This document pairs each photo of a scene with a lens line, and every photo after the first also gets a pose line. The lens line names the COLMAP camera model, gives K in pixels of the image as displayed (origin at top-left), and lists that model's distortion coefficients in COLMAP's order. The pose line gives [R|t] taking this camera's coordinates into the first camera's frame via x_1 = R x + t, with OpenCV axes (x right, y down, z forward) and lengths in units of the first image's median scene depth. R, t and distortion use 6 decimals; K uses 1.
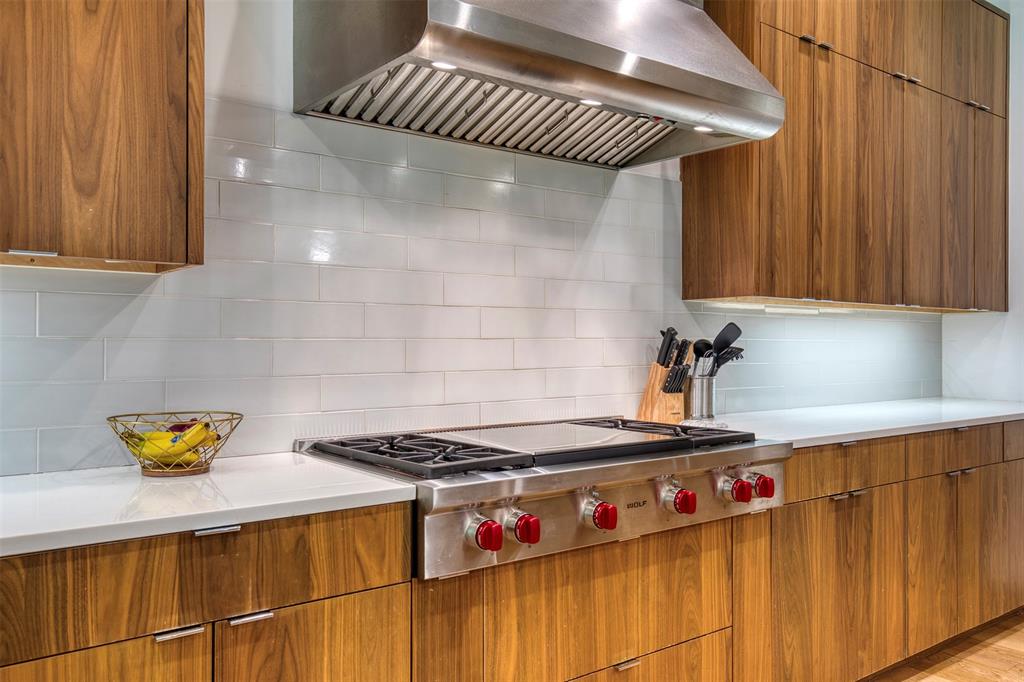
lens RADIAL K [[818.3, 0, 512.0], [0, 818.3, 341.0], [0, 0, 1]] dist [0.007066, 0.001545]
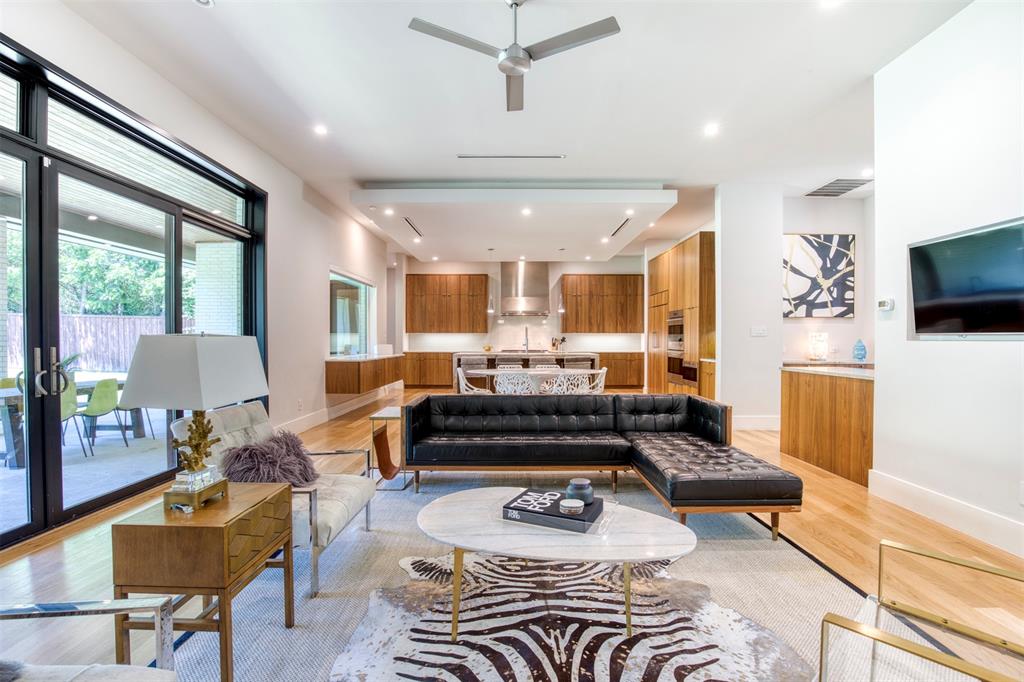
lens RADIAL K [[474.3, 0, 512.0], [0, 474.3, 341.0], [0, 0, 1]] dist [-0.016772, 0.000586]
pose [[0.791619, -0.007256, -0.610972, 2.450405], [0.004407, 0.999971, -0.006165, 0.038216], [0.610999, 0.002188, 0.791628, -2.527404]]
